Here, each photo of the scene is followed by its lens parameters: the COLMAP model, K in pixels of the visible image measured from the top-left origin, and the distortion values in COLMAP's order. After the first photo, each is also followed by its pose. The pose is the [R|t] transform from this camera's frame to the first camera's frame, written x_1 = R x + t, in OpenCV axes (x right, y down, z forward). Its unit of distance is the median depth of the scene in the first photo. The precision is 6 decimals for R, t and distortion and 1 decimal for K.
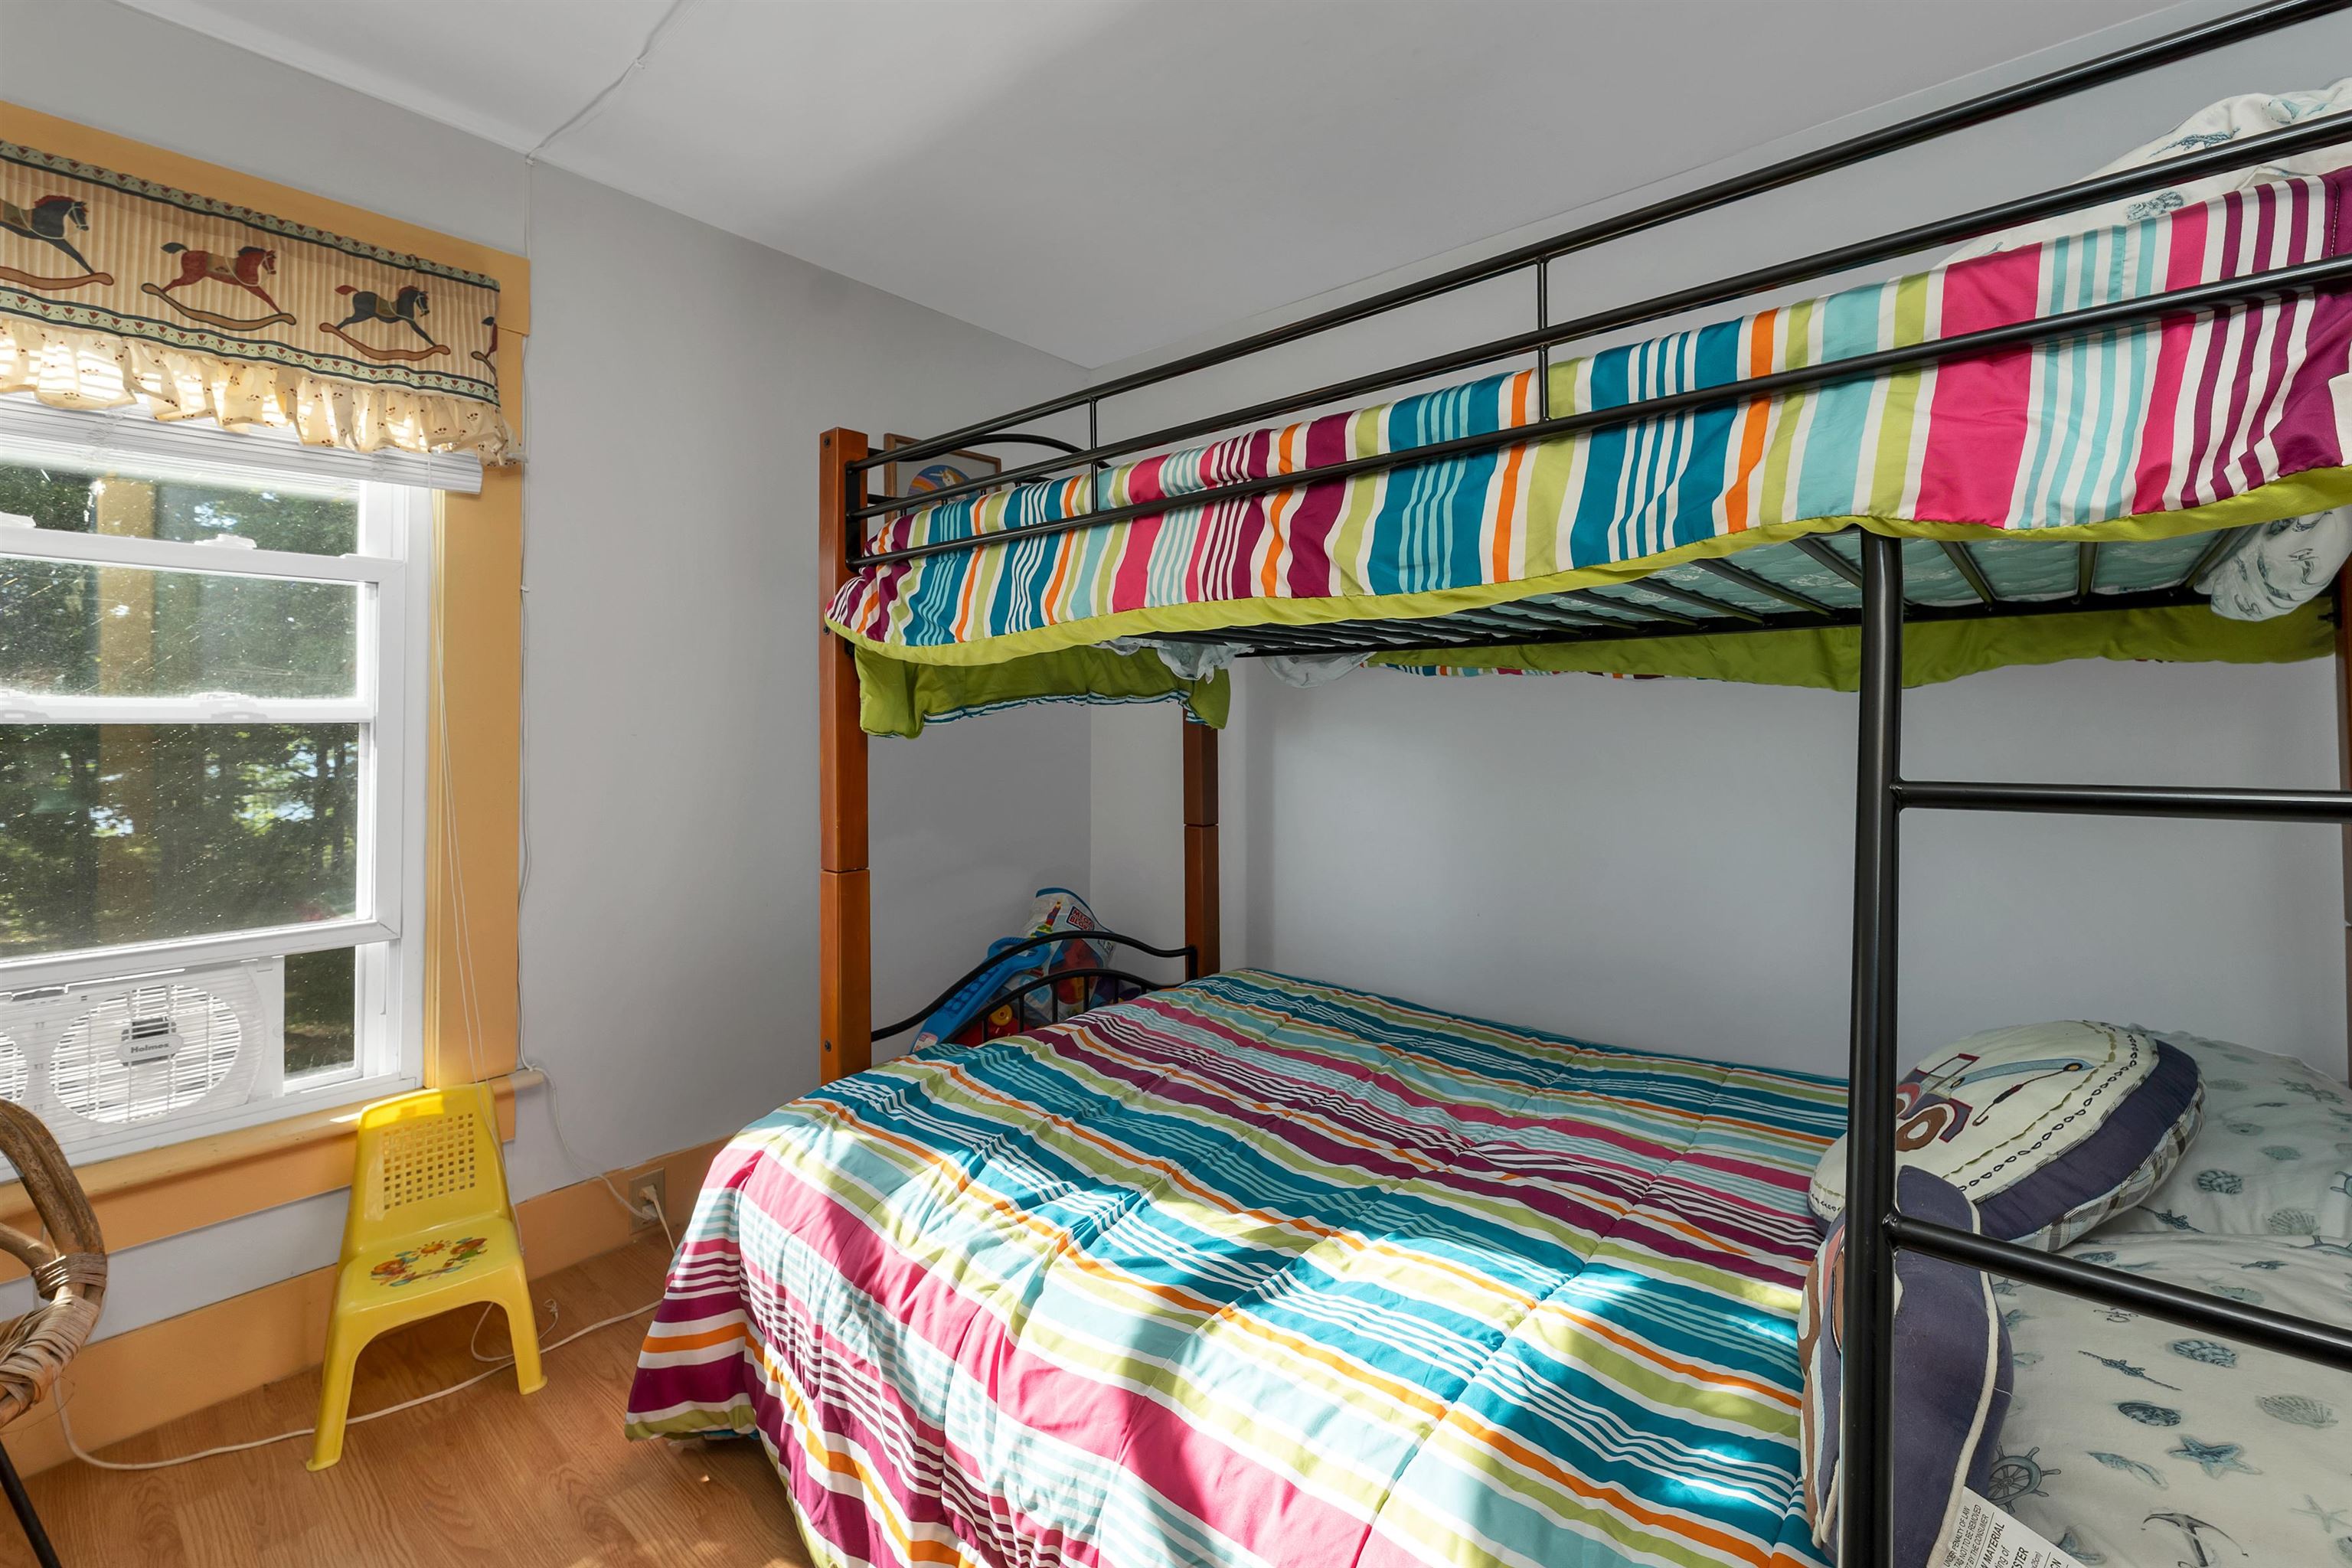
lens RADIAL K [[982.1, 0, 1162.8], [0, 982.1, 758.6], [0, 0, 1]] dist [0.001206, 0.000453]
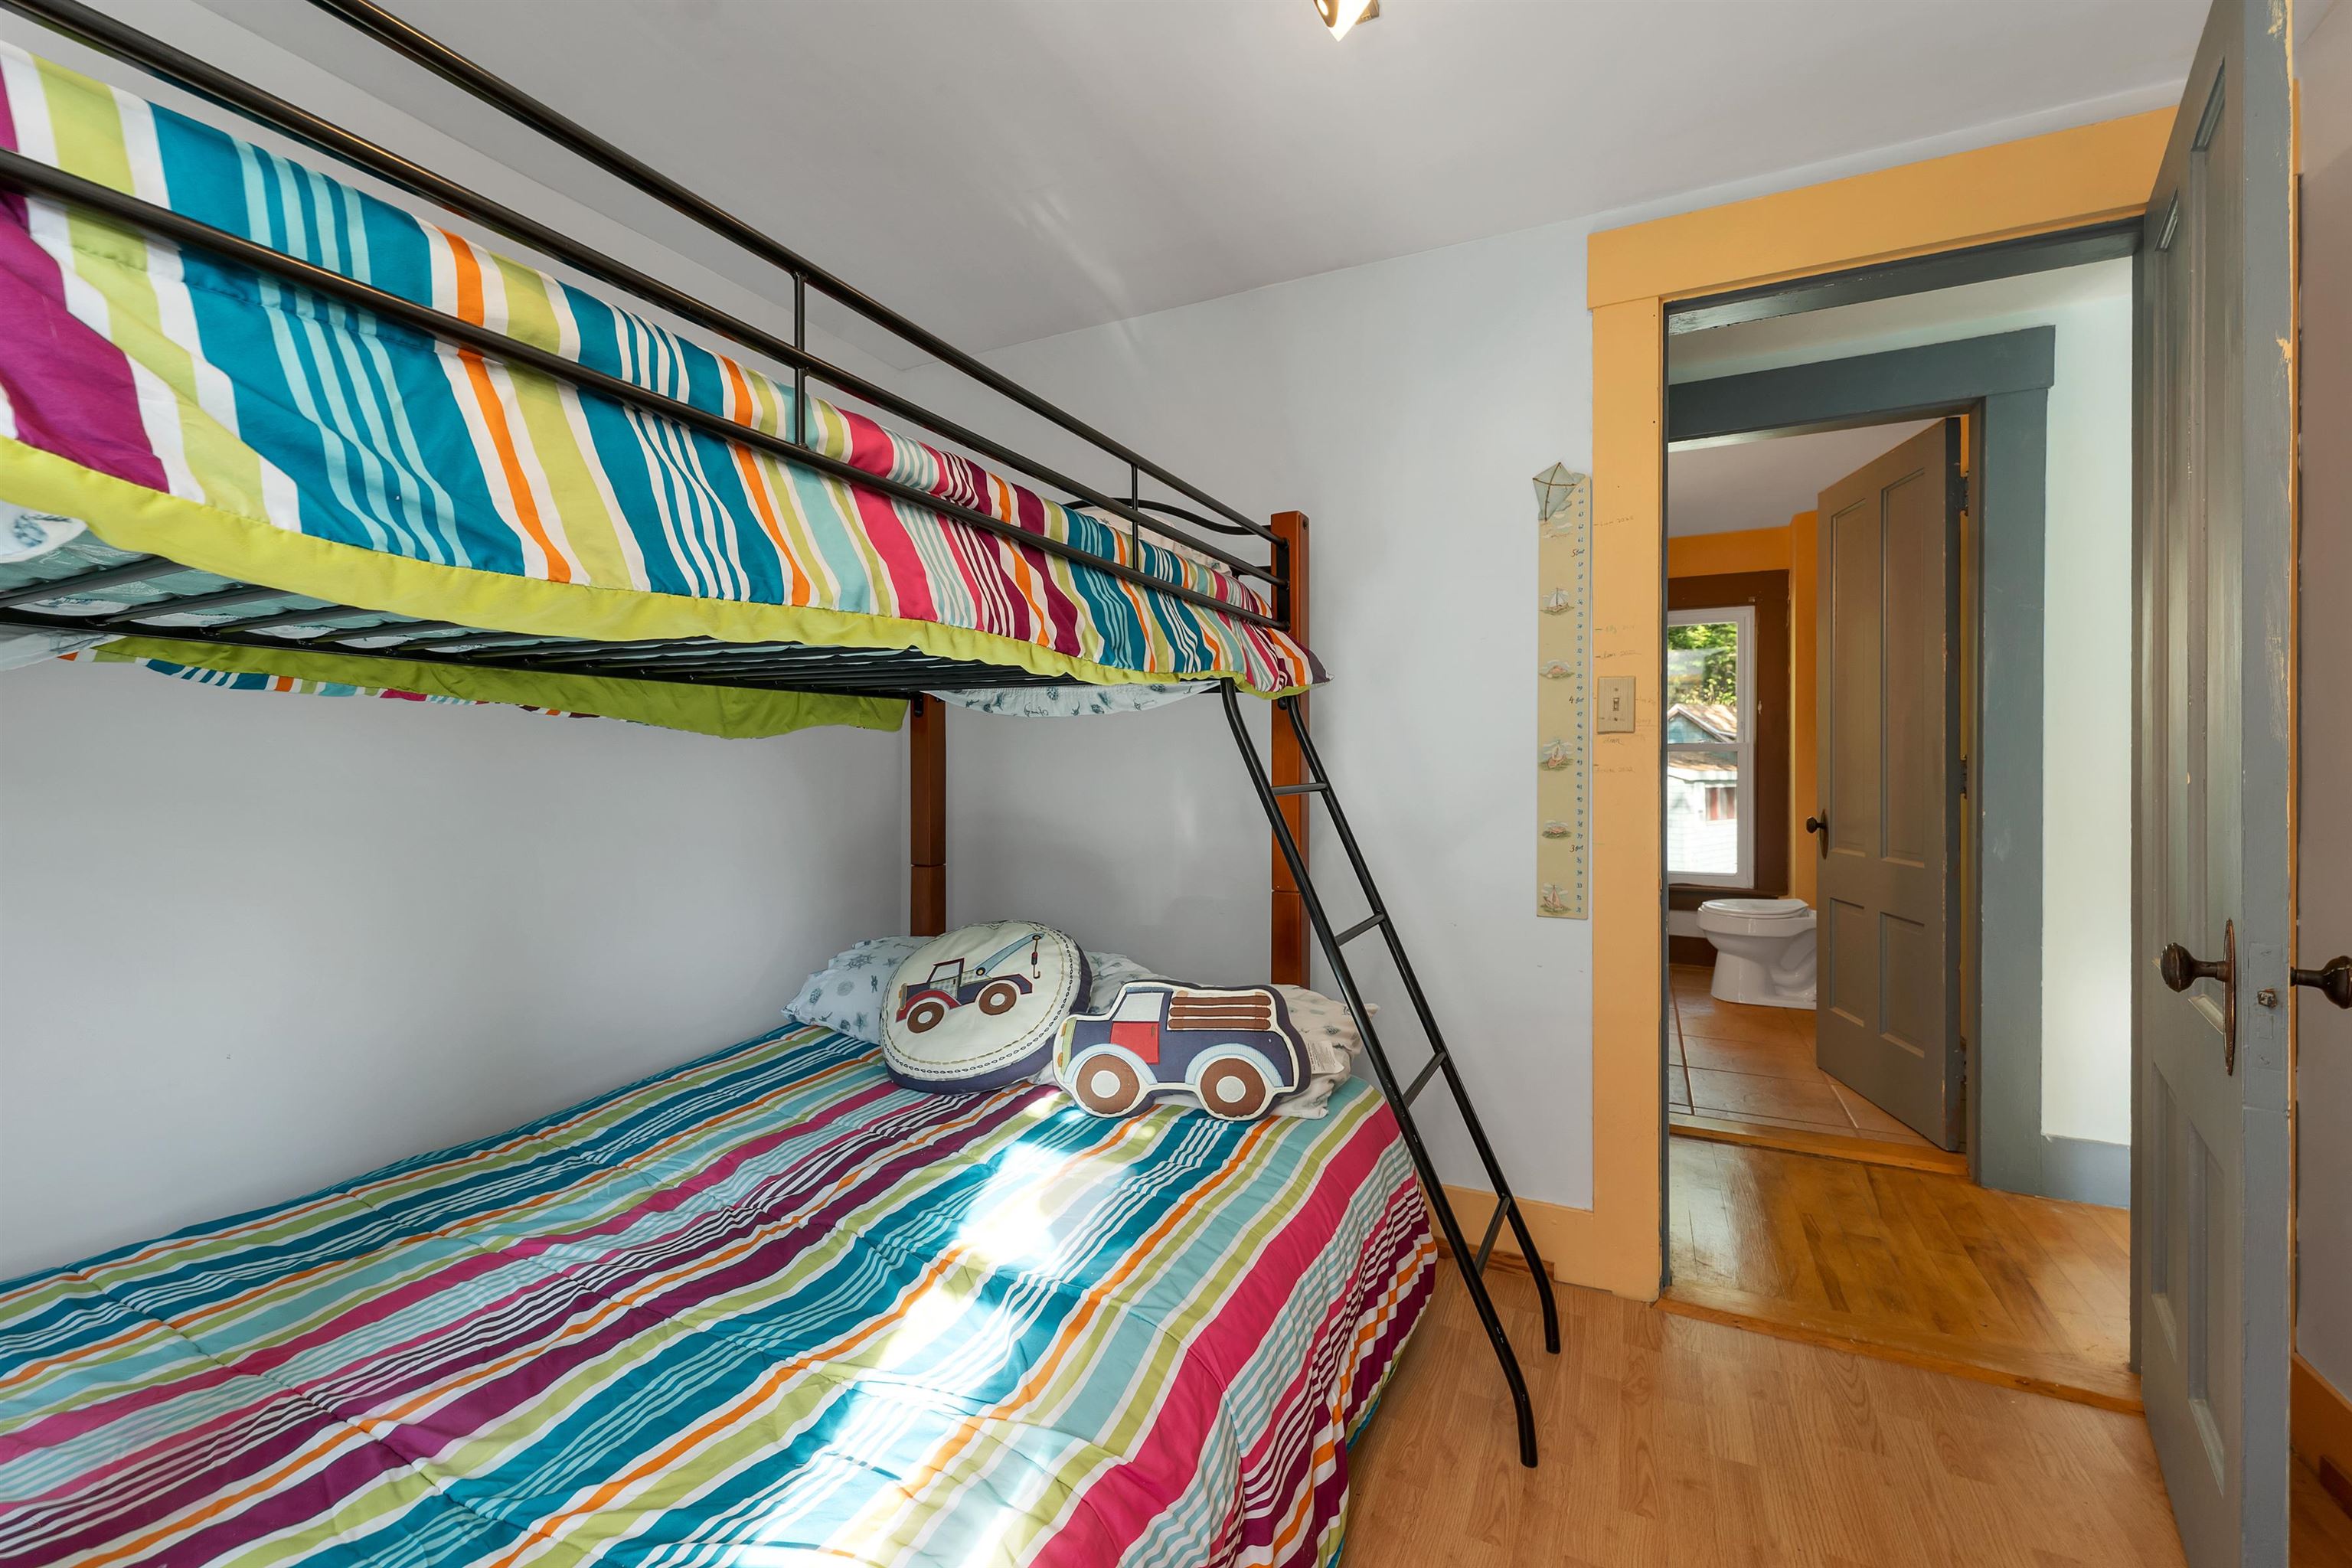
lens RADIAL K [[982.1, 0, 1162.8], [0, 982.1, 758.6], [0, 0, 1]] dist [0.001206, 0.000453]
pose [[-0.255037, 0.014799, 0.966818, -0.649101], [0.043708, 0.999037, -0.003762, -0.013469], [-0.965943, 0.041298, -0.255438, 0.763268]]
